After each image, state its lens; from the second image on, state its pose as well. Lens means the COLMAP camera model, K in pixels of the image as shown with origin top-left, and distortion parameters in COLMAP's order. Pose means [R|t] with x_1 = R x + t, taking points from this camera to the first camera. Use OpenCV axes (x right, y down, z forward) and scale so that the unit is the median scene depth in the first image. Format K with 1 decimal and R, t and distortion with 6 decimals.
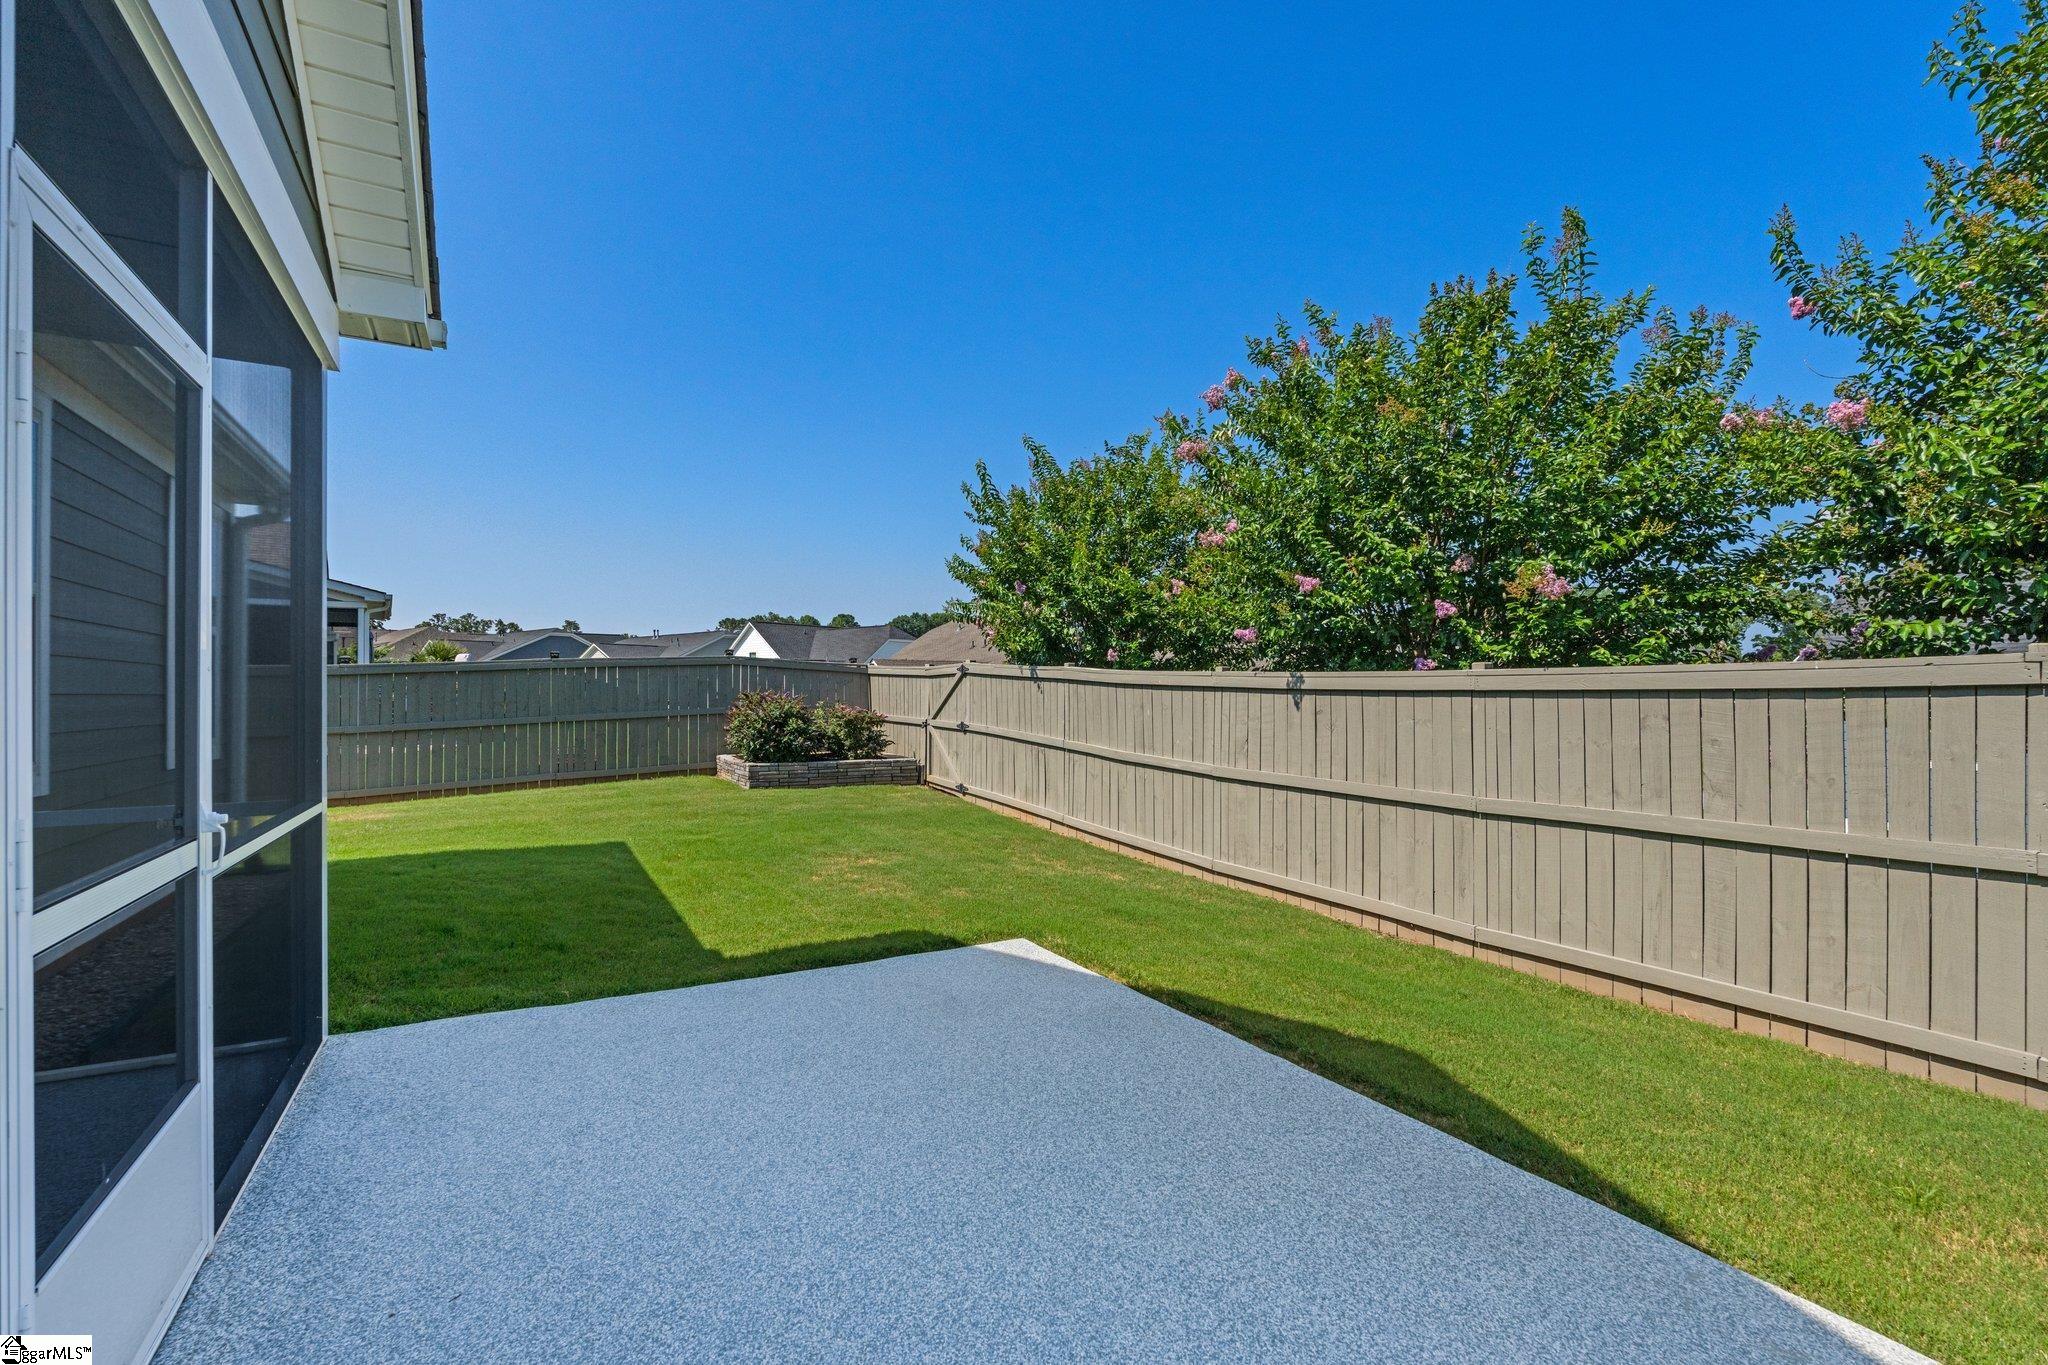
lens RADIAL K [[889.4, 0, 1012.0], [0, 889.4, 678.8], [0, 0, 1]] dist [-0.006694, 0.001524]
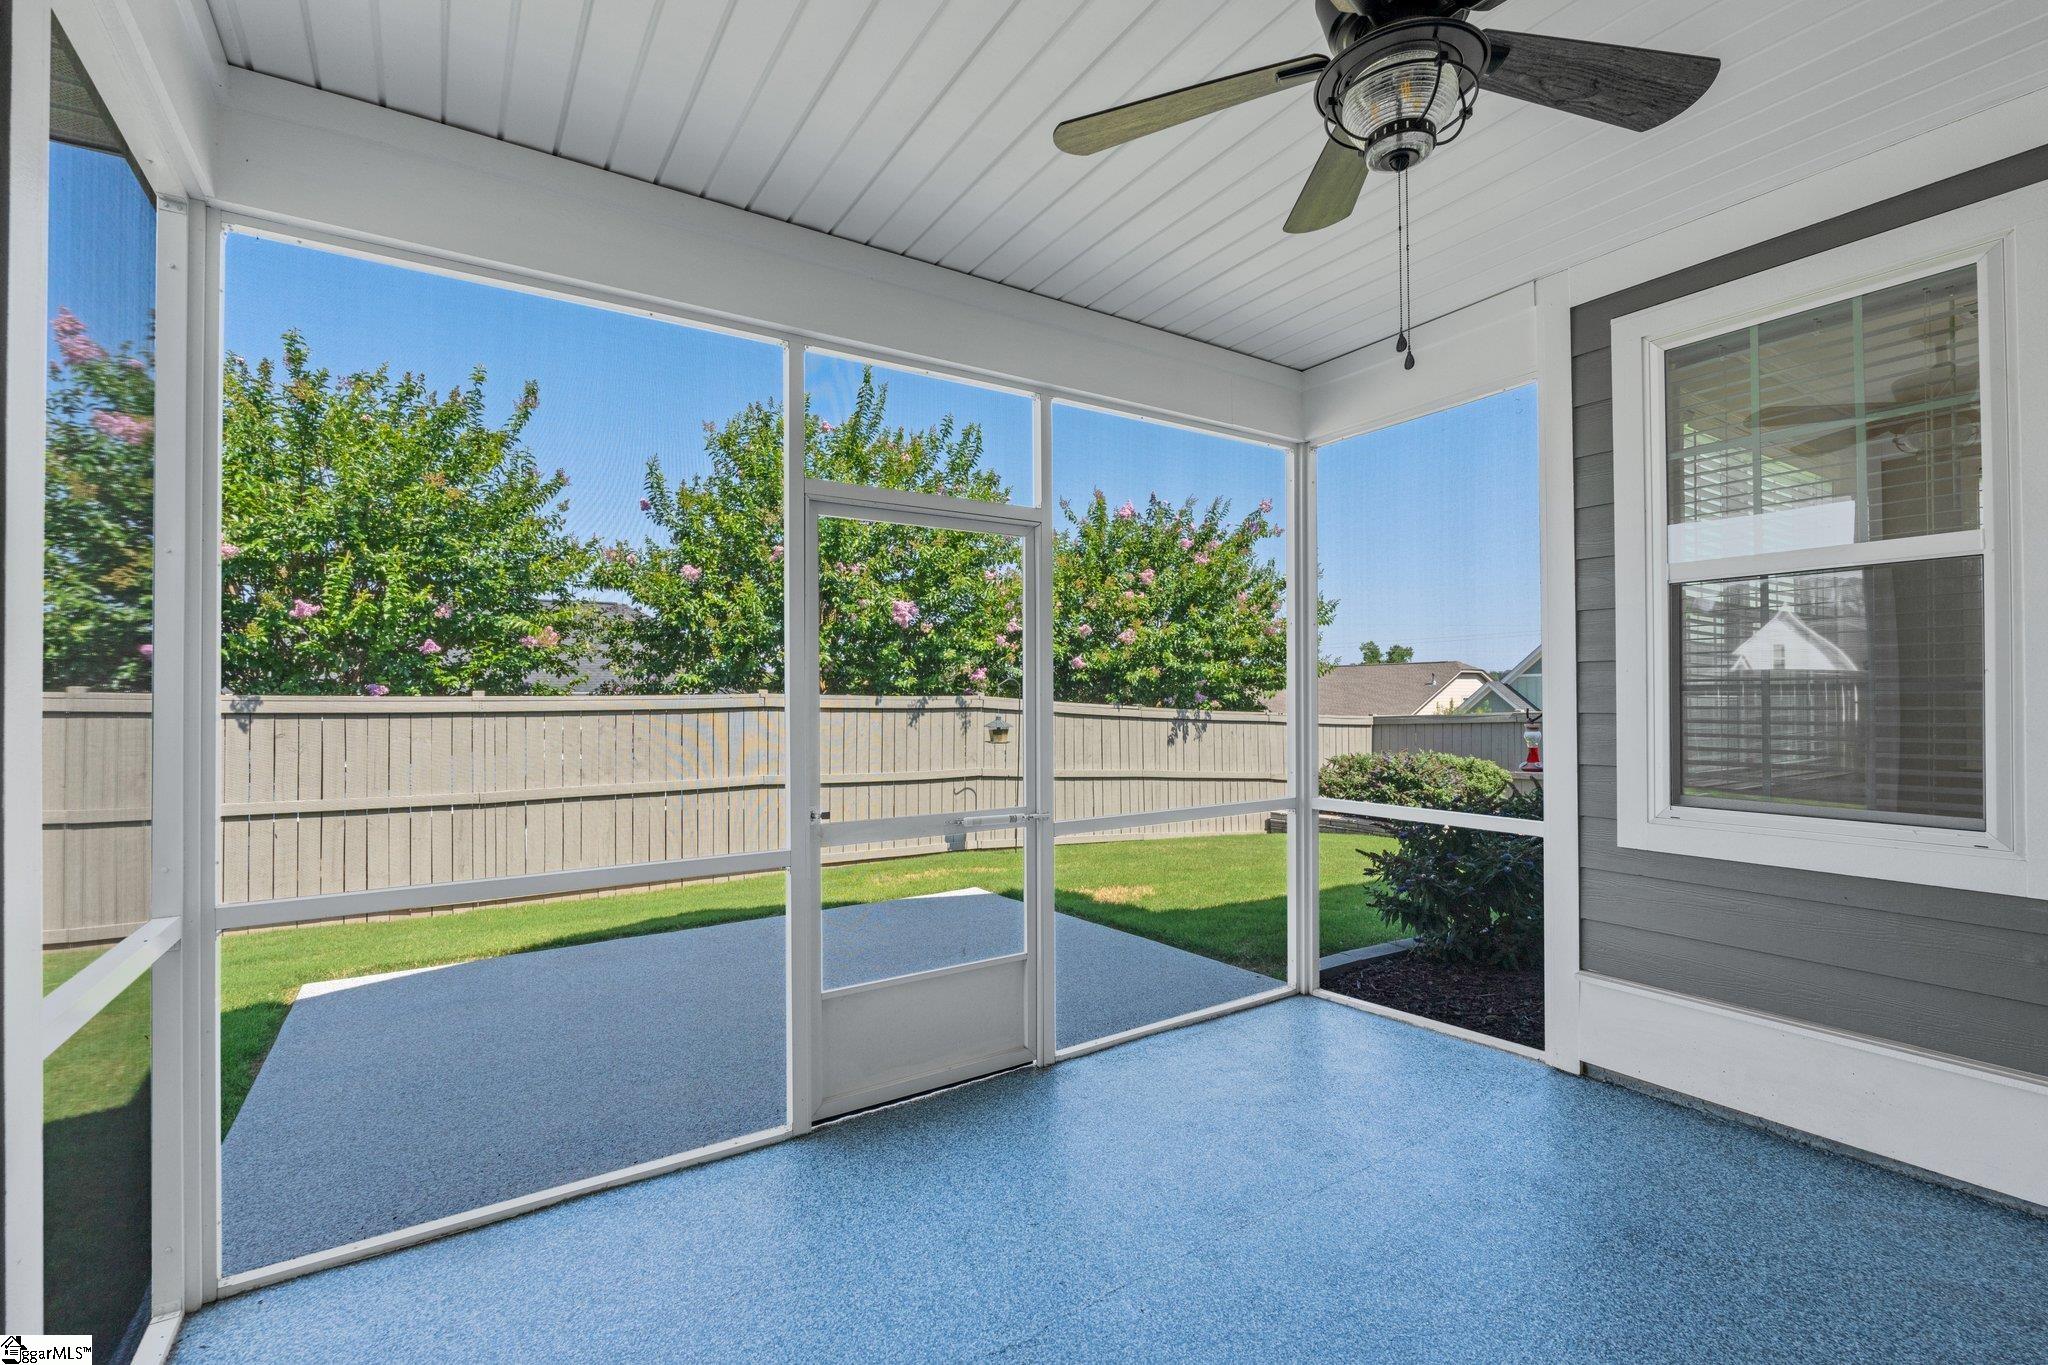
lens RADIAL K [[889.4, 0, 1024.7], [0, 889.4, 685.5], [0, 0, 1]] dist [-0.006694, 0.001524]
pose [[-0.070934, 0.007091, 0.997456, -0.665241], [-0.014389, 0.999863, -0.008132, -0.021702], [-0.997377, -0.014930, -0.070823, 0.214046]]
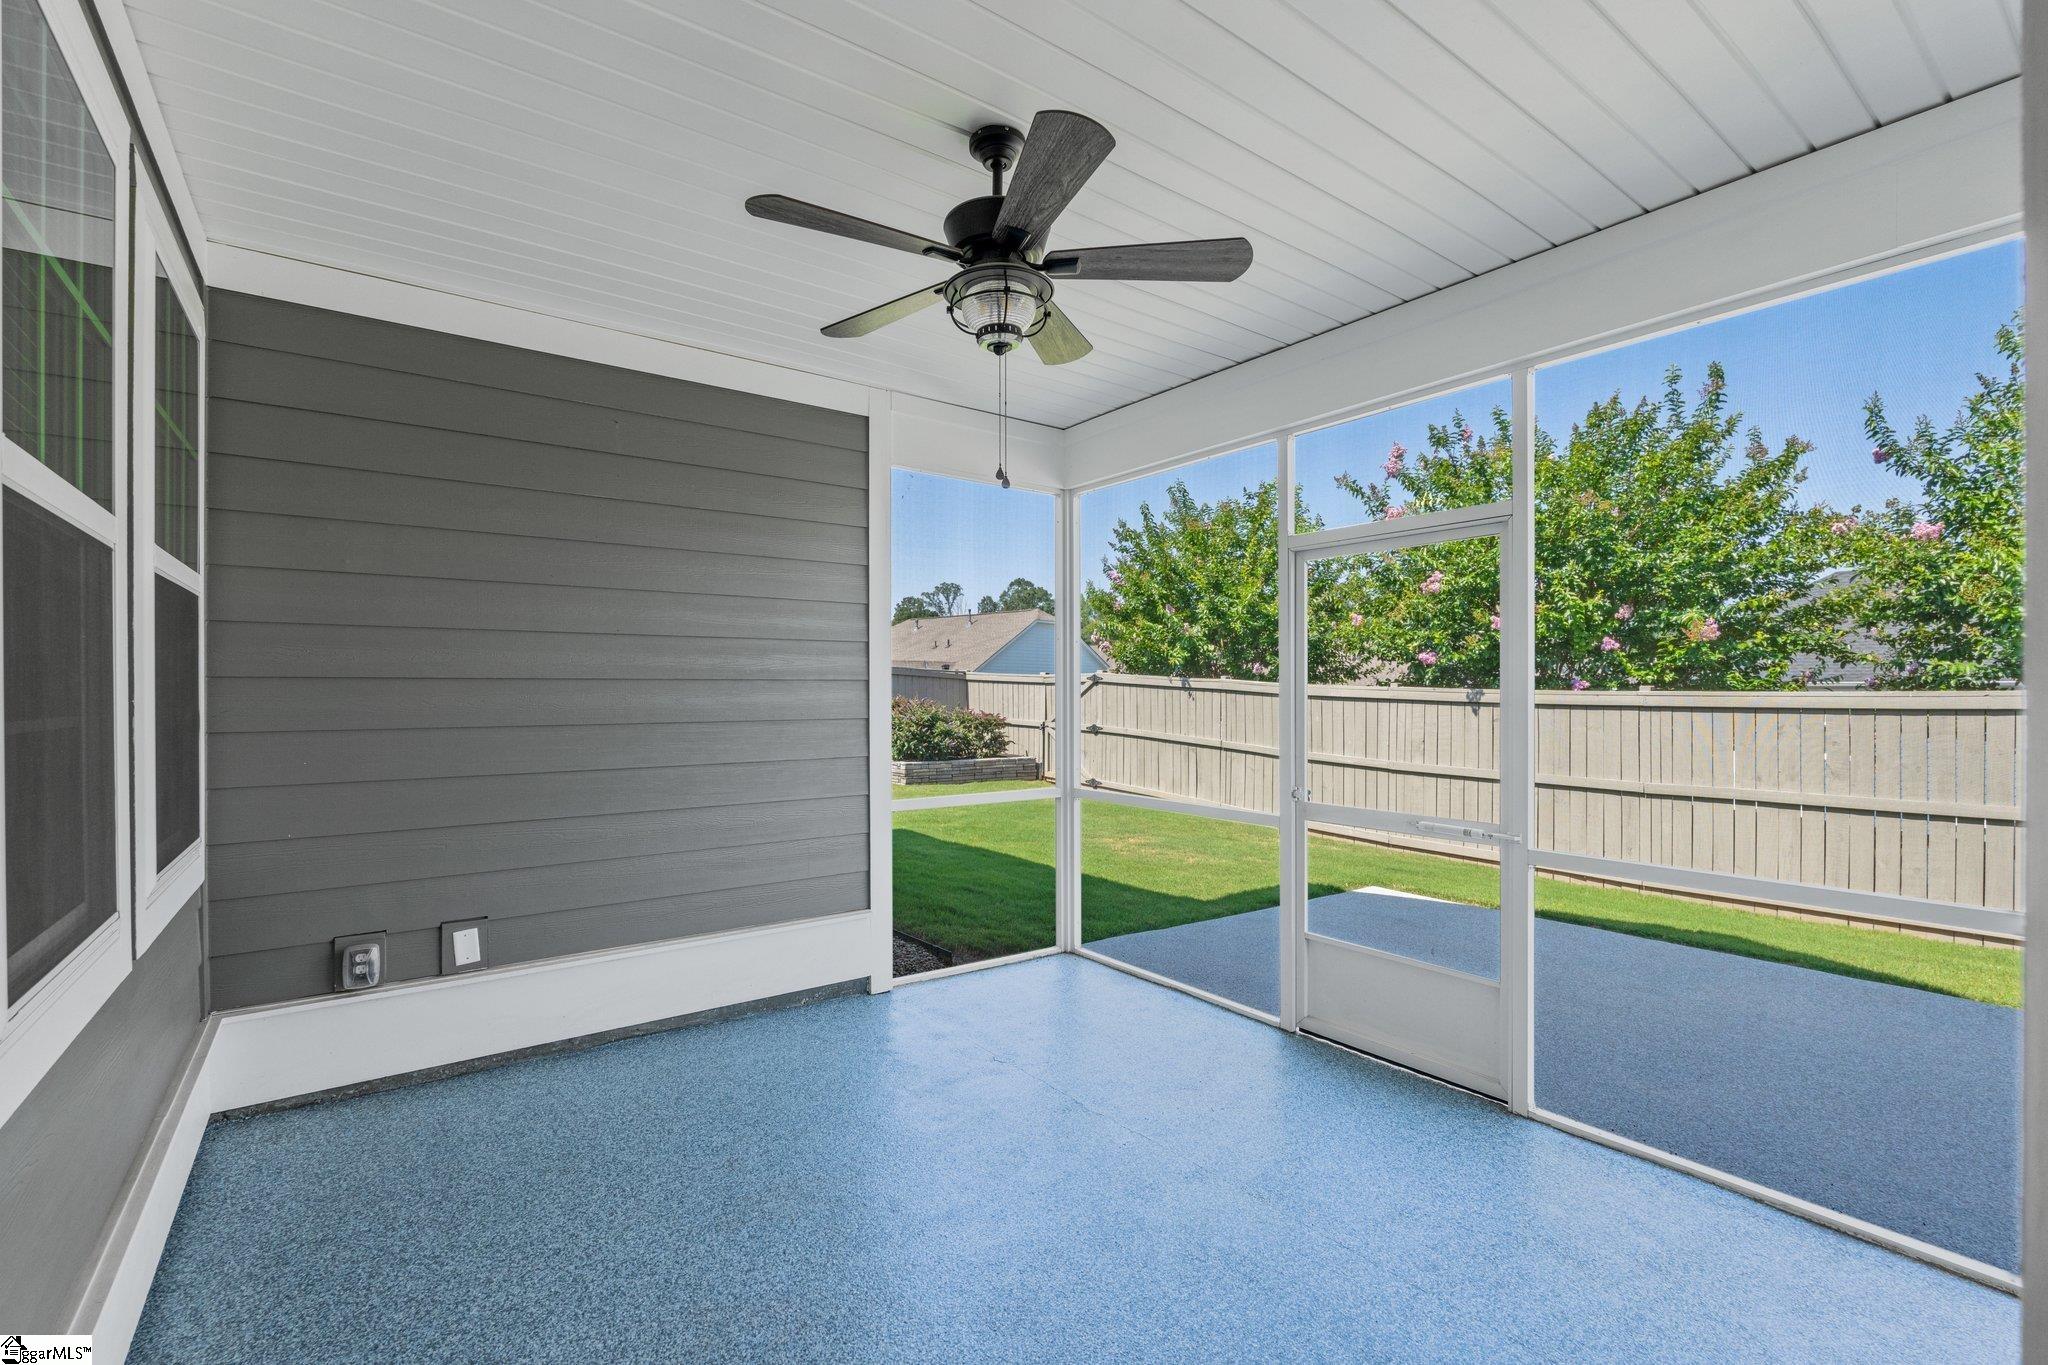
lens RADIAL K [[889.4, 0, 1034.7], [0, 889.4, 687.7], [0, 0, 1]] dist [-0.006694, 0.001524]
pose [[0.990498, 0.004355, 0.137458, -0.472609], [-0.006260, 0.999890, 0.013427, -0.021534], [-0.137384, -0.014160, 0.990417, -0.188426]]
